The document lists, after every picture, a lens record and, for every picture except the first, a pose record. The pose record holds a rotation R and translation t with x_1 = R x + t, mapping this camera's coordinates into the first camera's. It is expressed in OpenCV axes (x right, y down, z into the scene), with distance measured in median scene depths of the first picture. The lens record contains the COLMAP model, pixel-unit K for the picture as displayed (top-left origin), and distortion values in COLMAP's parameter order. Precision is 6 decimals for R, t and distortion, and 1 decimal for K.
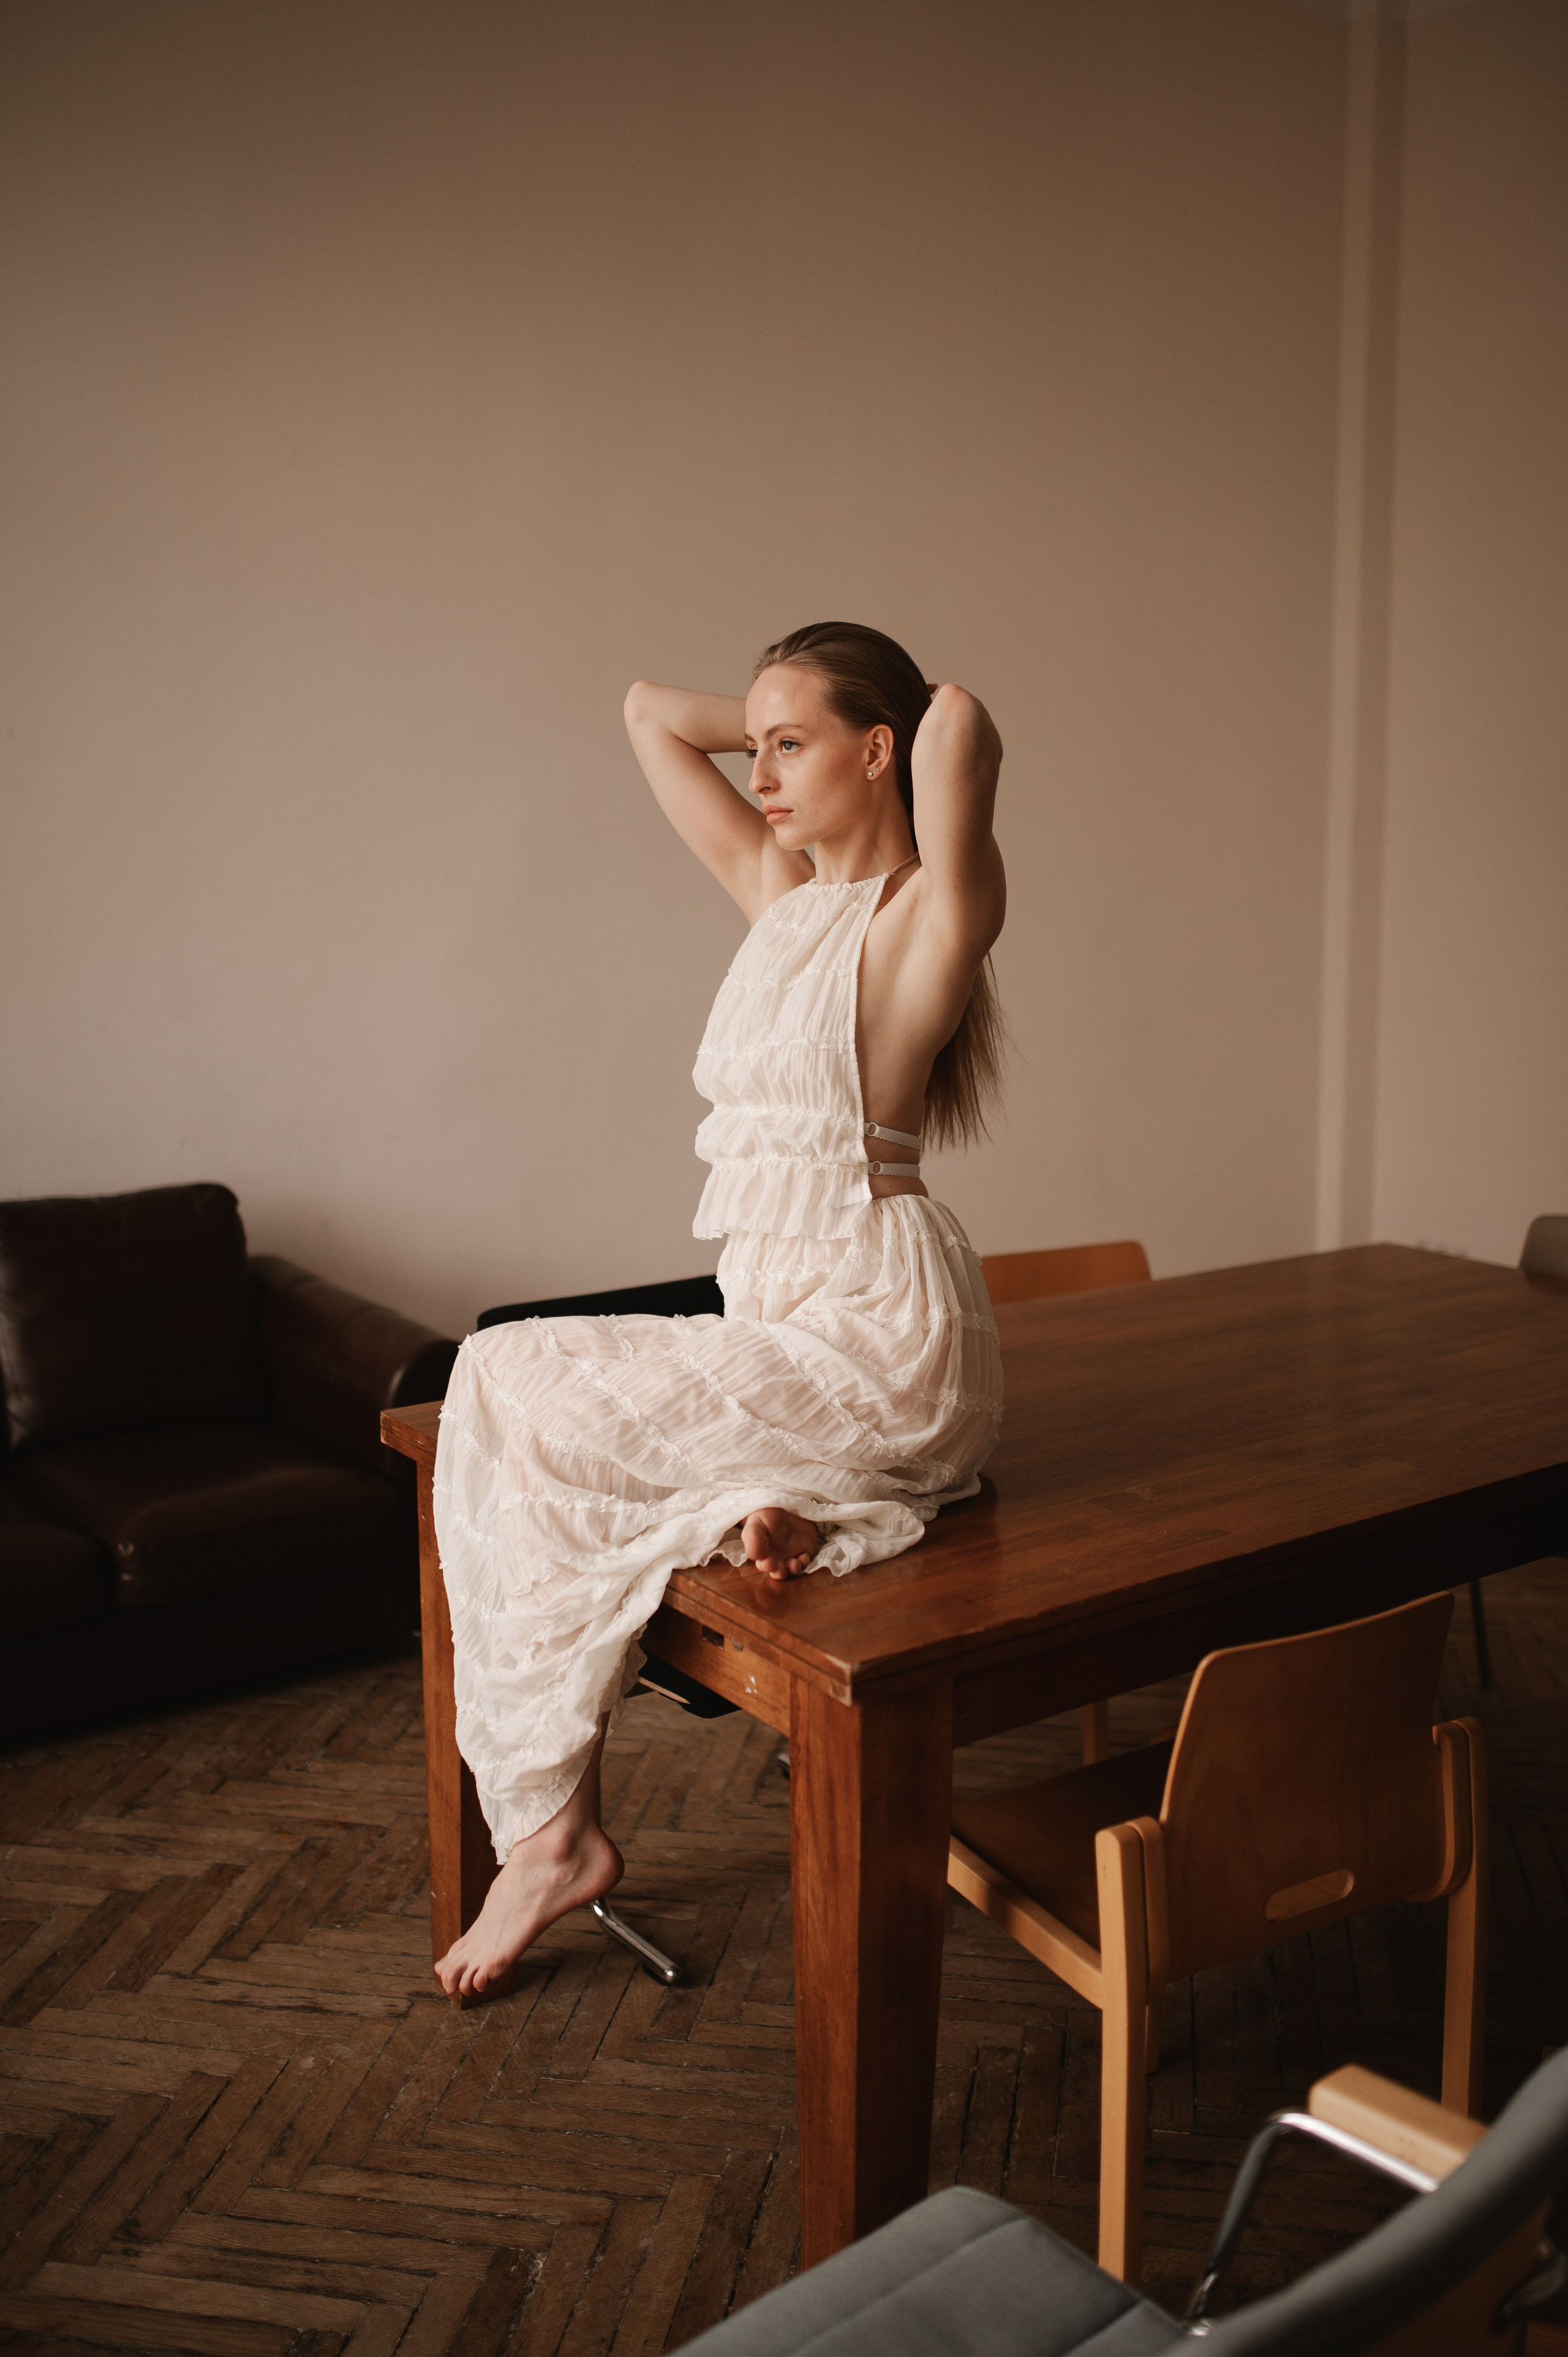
lens RADIAL K [[2229.1, 0, 786.5], [0, 2229.1, 1186.9], [0, 0, 1]] dist [0.006609, 0.000000]
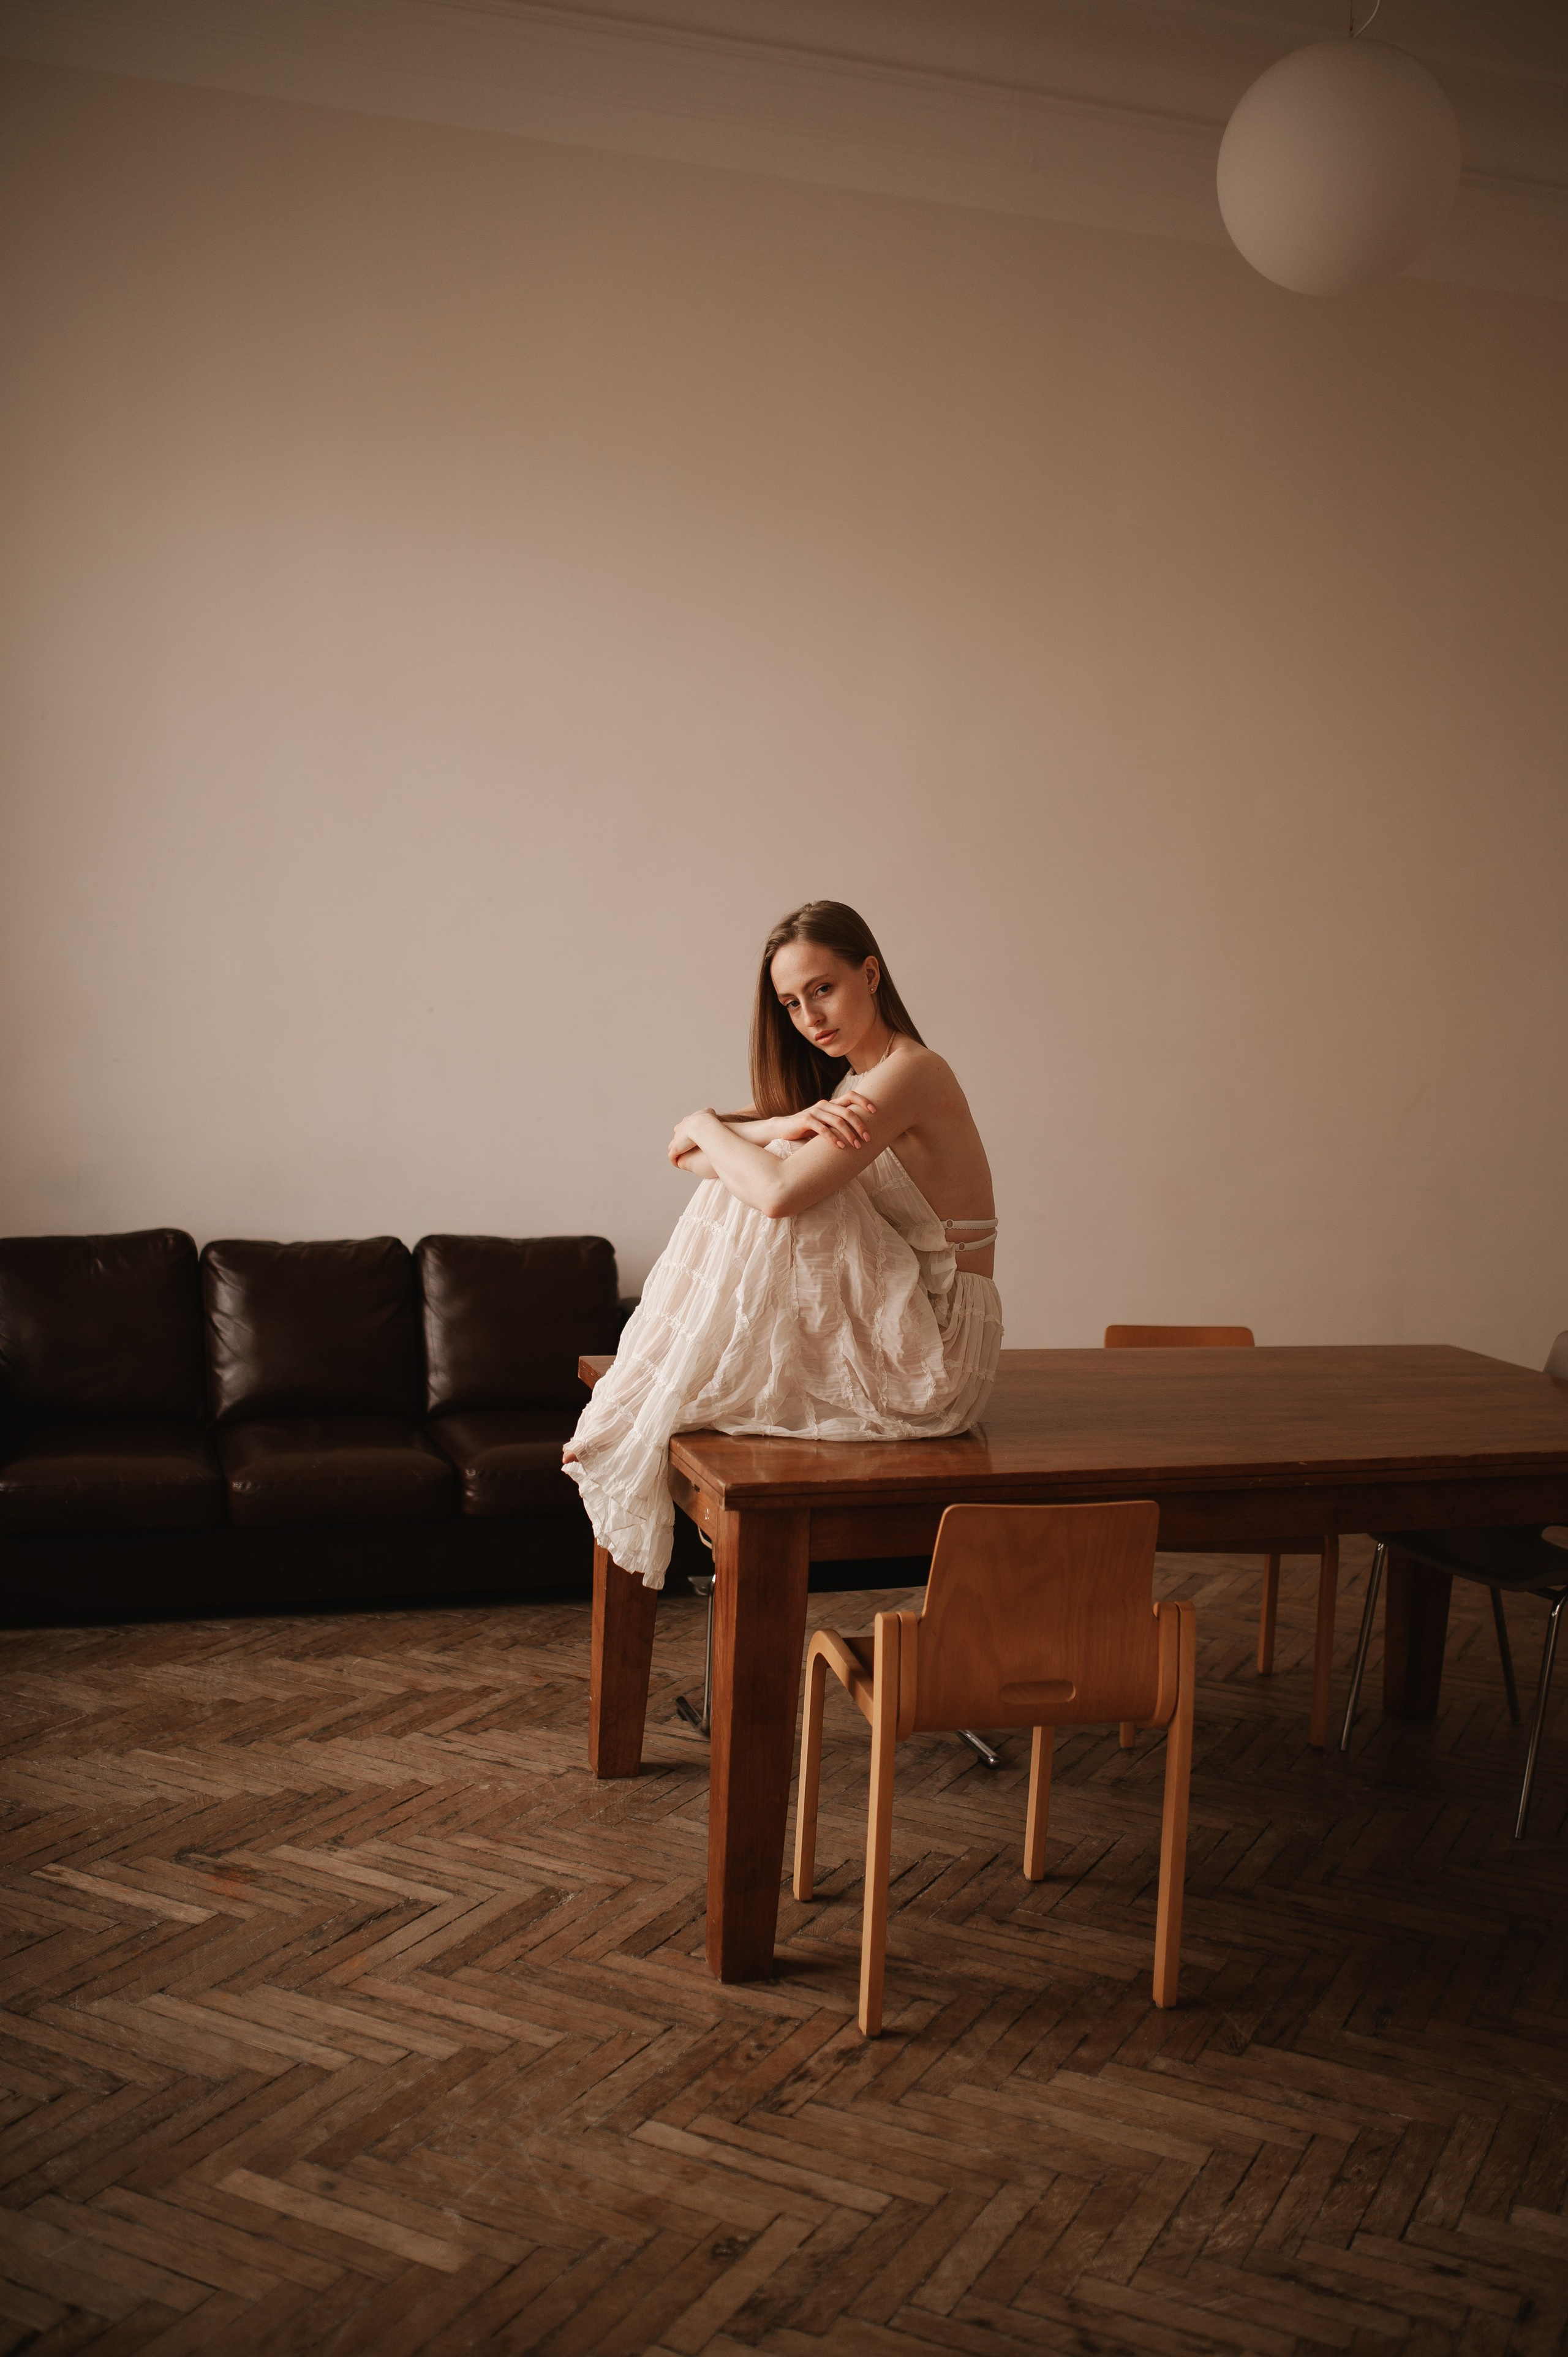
lens RADIAL K [[2229.1, 0, 782.6], [0, 2229.1, 1171.9], [0, 0, 1]] dist [0.006609, 0.000000]
pose [[0.953762, 0.067829, -0.292810, 0.360331], [-0.092754, 0.993076, -0.072082, 0.070648], [0.285894, 0.095909, 0.953450, -0.375204]]
